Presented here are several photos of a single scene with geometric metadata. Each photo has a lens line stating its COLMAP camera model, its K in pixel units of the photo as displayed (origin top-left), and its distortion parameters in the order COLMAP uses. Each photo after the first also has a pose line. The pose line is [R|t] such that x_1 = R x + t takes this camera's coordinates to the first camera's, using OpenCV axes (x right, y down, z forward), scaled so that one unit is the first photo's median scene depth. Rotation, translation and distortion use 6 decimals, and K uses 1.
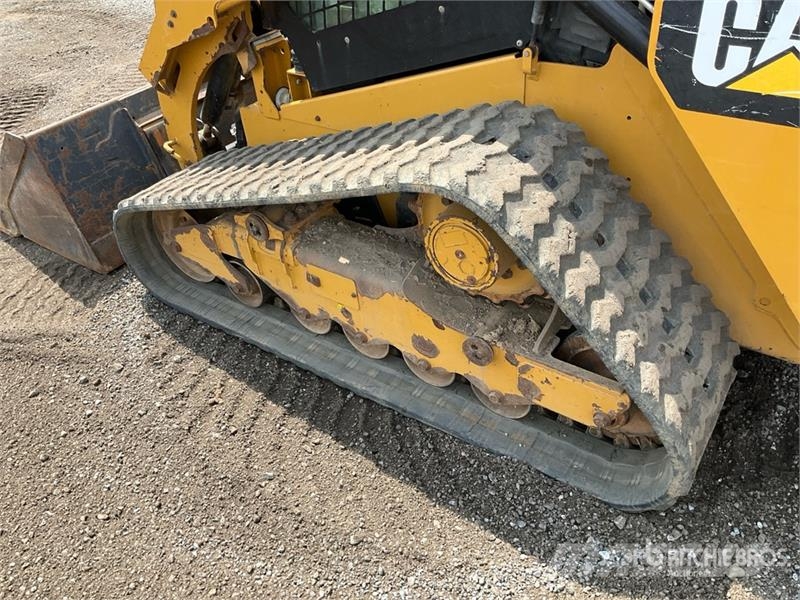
lens RADIAL K [[661.7, 0, 402.8], [0, 661.7, 298.4], [0, 0, 1]] dist [0.104767, -0.215319]
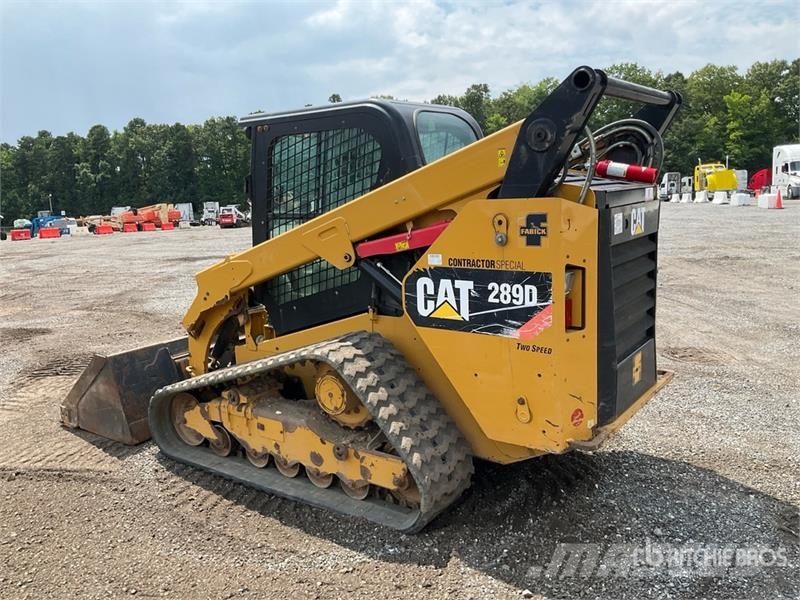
lens RADIAL K [[655.4, 0, 403.3], [0, 655.4, 302.9], [0, 0, 1]] dist [0.106369, -0.211696]
pose [[0.999083, 0.042714, 0.002986, 0.232941], [-0.036926, 0.894801, -0.444935, 0.457945], [-0.021677, 0.444416, 0.895558, -0.760999]]
